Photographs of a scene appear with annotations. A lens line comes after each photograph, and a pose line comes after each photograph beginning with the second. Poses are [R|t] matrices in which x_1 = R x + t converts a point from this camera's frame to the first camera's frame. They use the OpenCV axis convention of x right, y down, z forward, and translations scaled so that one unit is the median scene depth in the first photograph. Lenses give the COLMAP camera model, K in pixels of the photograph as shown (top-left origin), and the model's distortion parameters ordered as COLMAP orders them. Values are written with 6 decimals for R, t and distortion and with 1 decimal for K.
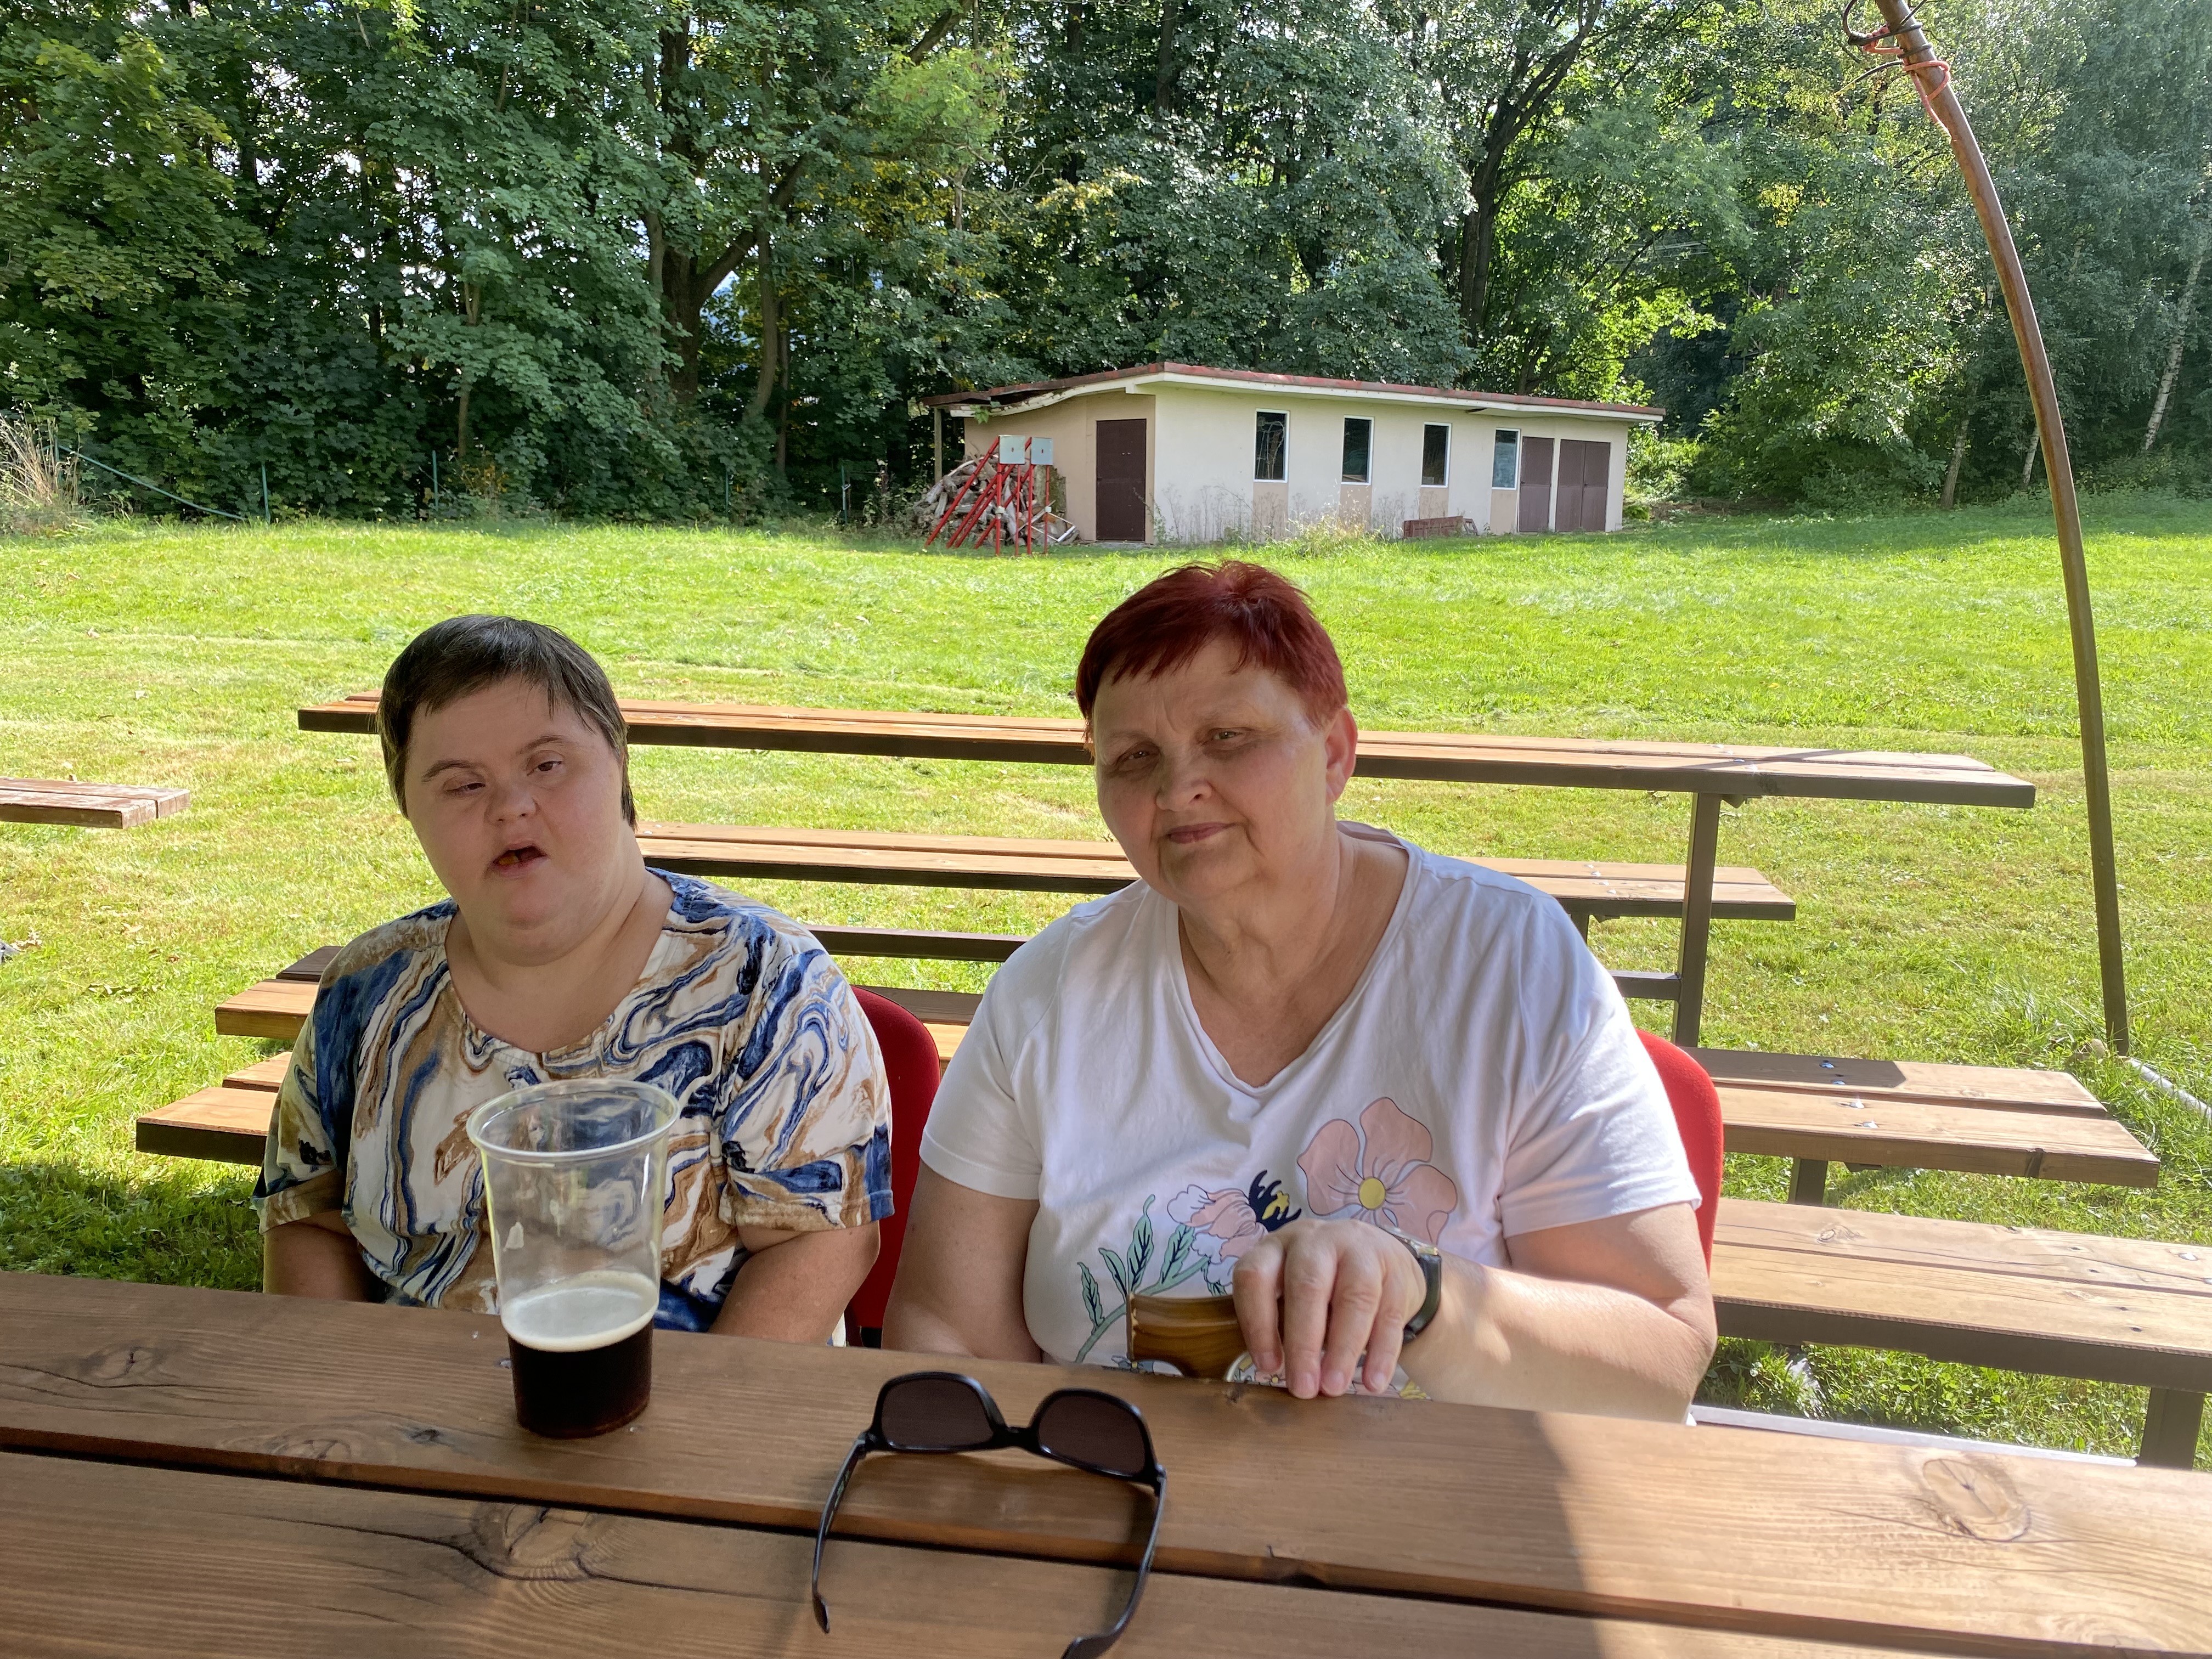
lens RADIAL K [[1726.7, 0, 1105.2], [0, 1726.7, 818.2], [0, 0, 1]] dist [0.023873, -0.011026]
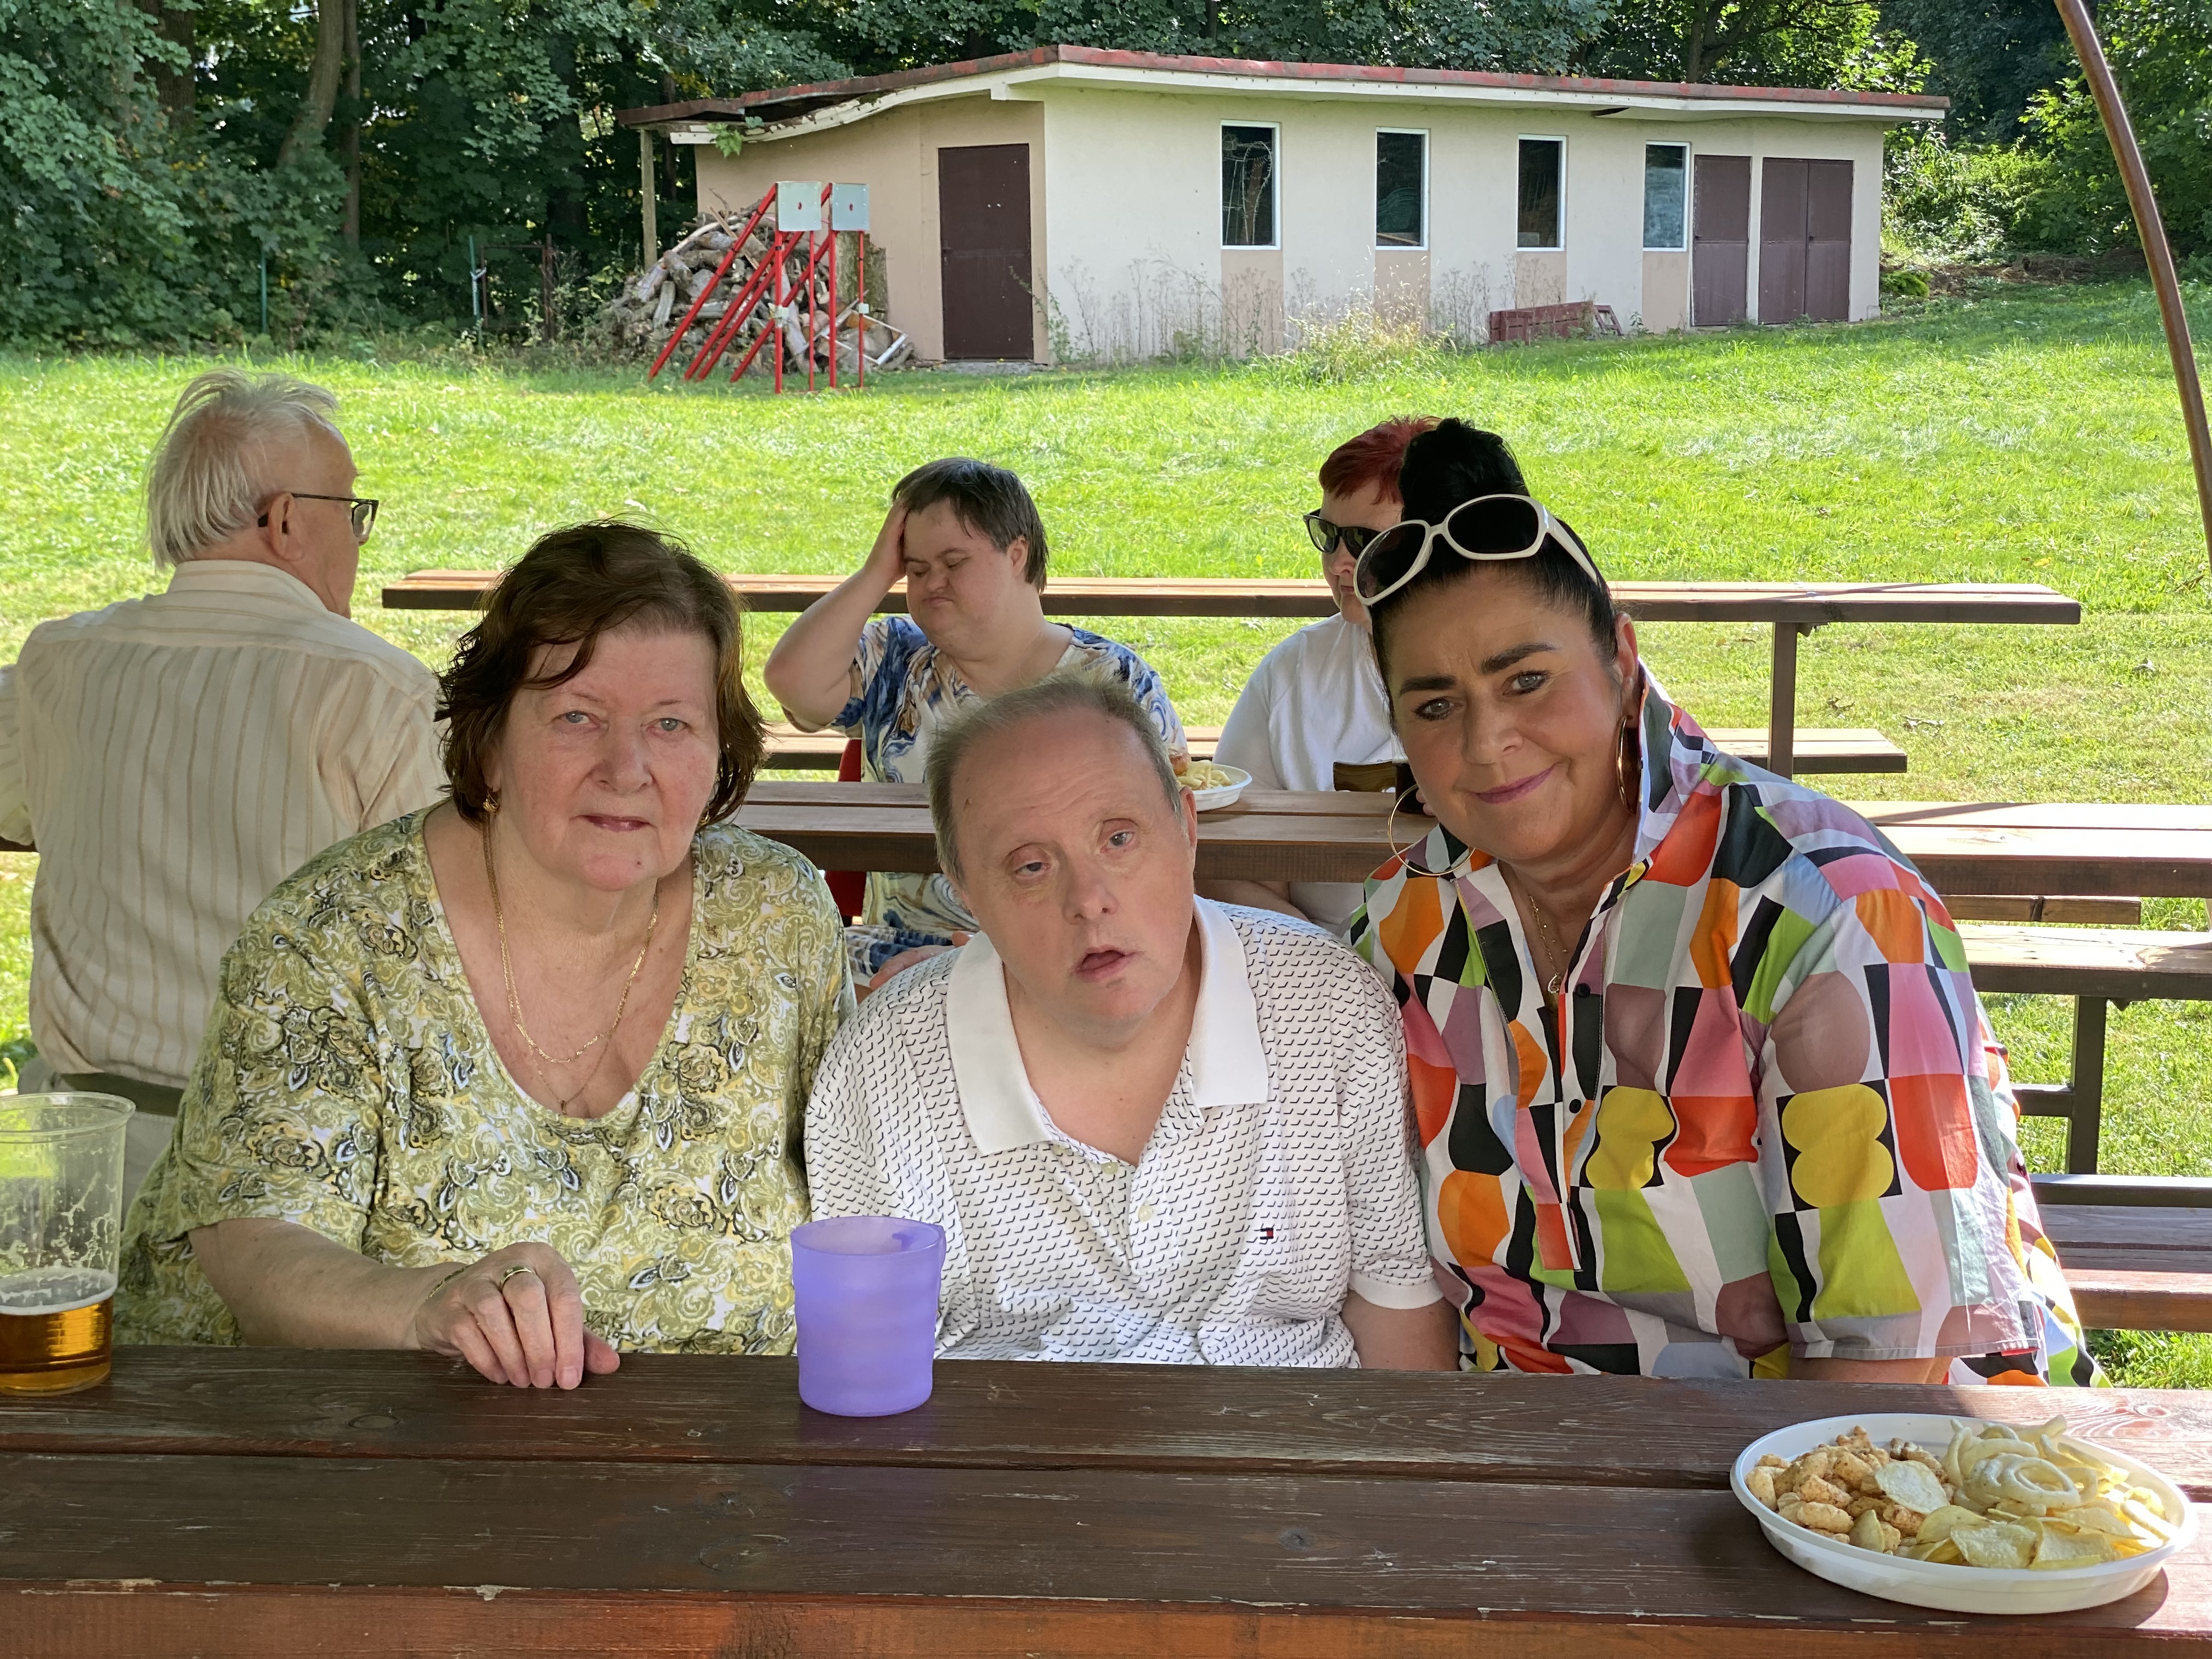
lens RADIAL K [[3422.8, 0, 1106.0], [0, 3422.8, 829.5], [0, 0, 1]] dist [0.029234, 0.217939]
pose [[0.998007, -0.032381, 0.054167, -0.017339], [0.033480, 0.999249, -0.019515, 0.013467], [-0.053495, 0.021290, 0.998341, -0.102605]]
